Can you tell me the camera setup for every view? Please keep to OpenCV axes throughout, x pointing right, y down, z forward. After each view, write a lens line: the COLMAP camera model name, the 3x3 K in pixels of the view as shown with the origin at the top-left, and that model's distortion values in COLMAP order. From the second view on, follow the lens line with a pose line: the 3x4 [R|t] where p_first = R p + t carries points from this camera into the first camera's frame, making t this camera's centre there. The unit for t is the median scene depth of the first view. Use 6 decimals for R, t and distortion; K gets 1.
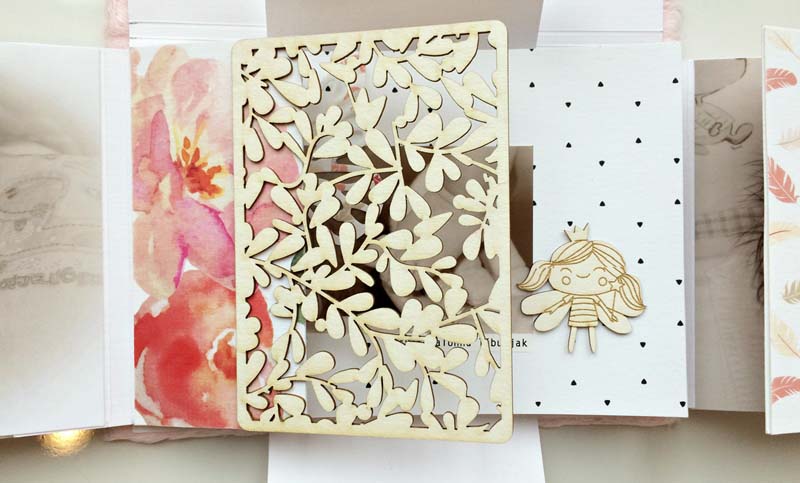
lens RADIAL K [[674.0, 0, 400.3], [0, 674.0, 242.0], [0, 0, 1]] dist [0.016785, -0.017564]
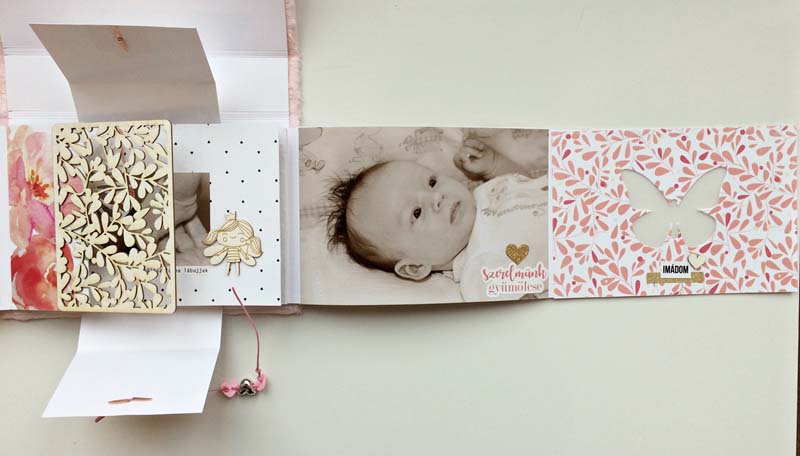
lens RADIAL K [[638.6, 0, 401.2], [0, 638.6, 224.2], [0, 0, 1]] dist [-0.014024, -0.022340]
pose [[0.999726, 0.000495, 0.023383, 0.768514], [-0.001256, 0.999469, 0.032558, -0.054567], [-0.023355, -0.032578, 0.999196, -0.970999]]
